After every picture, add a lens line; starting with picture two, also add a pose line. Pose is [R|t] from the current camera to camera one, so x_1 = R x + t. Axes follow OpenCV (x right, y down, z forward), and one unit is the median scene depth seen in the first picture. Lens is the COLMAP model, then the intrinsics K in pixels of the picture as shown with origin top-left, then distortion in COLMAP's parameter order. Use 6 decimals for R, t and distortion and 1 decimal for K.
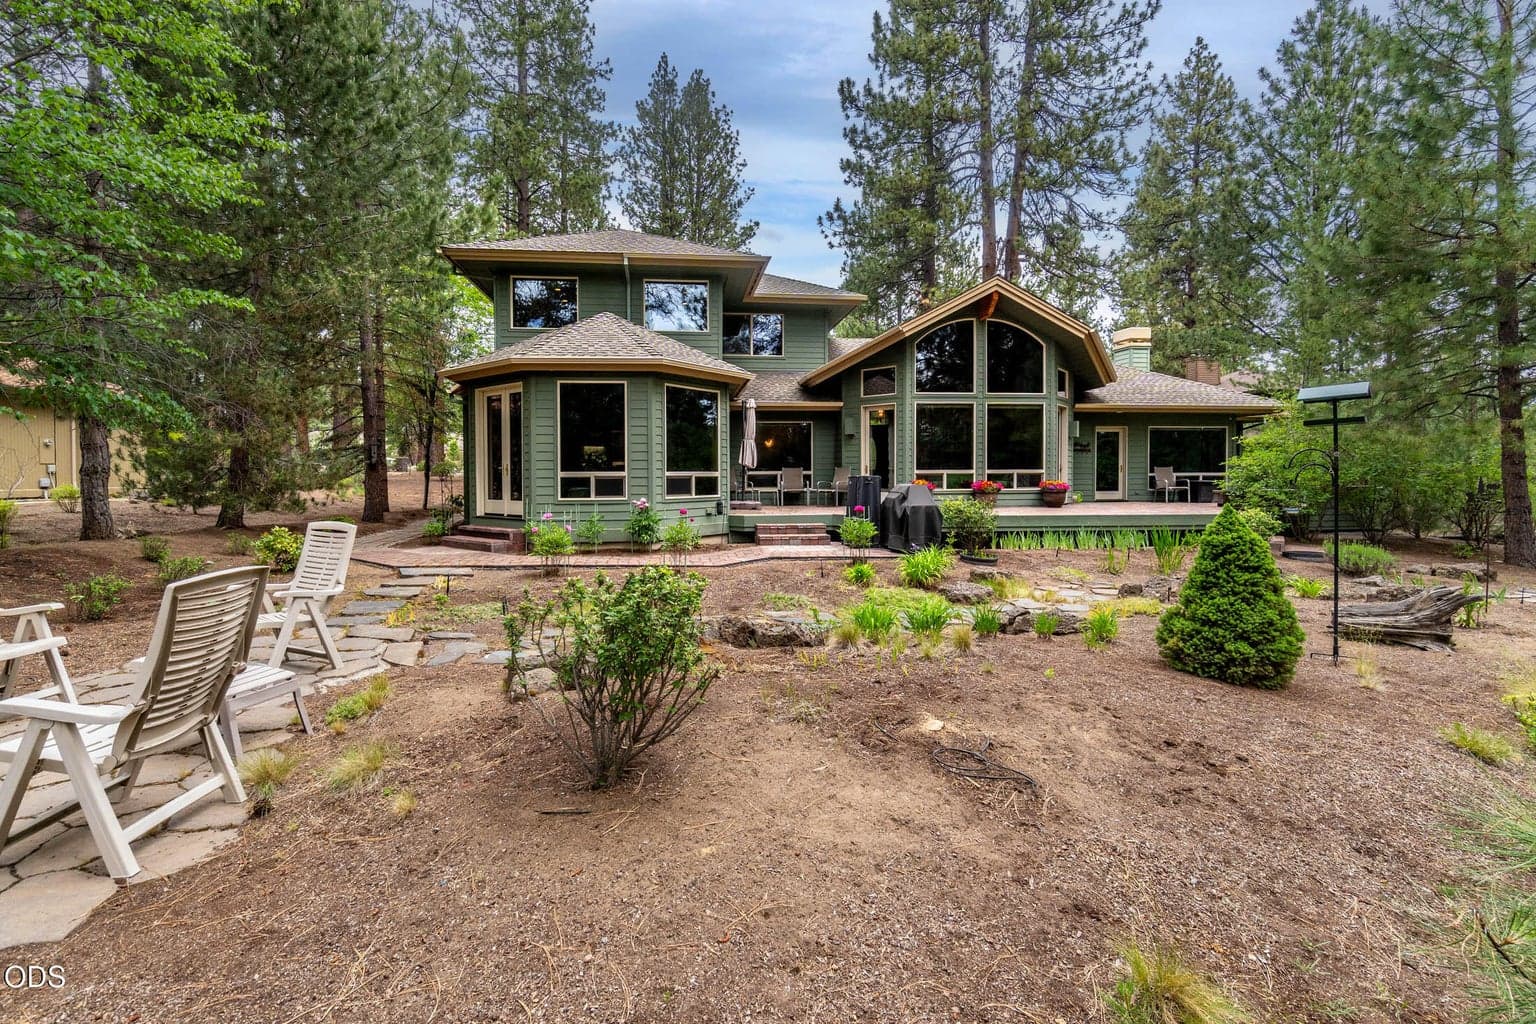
lens RADIAL K [[693.9, 0, 768.1], [0, 693.9, 478.9], [0, 0, 1]] dist [0.000383, 0.000309]
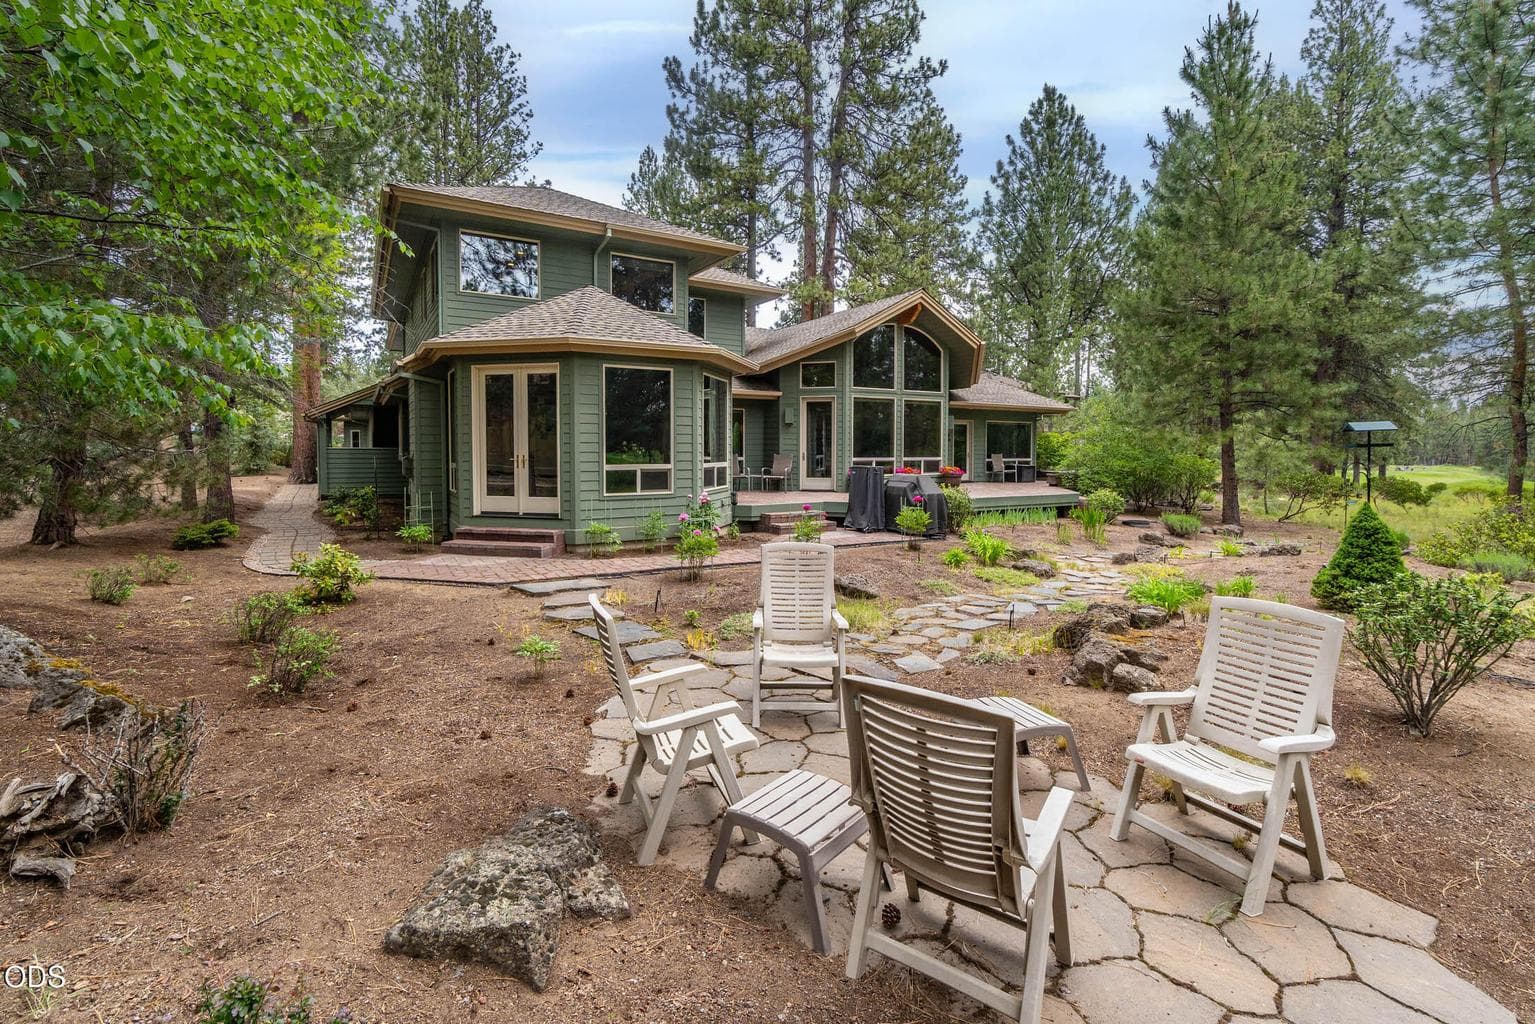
lens RADIAL K [[701.8, 0, 769.3], [0, 701.8, 454.1], [0, 0, 1]] dist [-0.000781, -0.000068]
pose [[0.900675, 0.003162, 0.434481, -0.382763], [-0.004861, 0.999984, 0.002801, -0.020888], [-0.434466, -0.004635, 0.900676, 0.059574]]
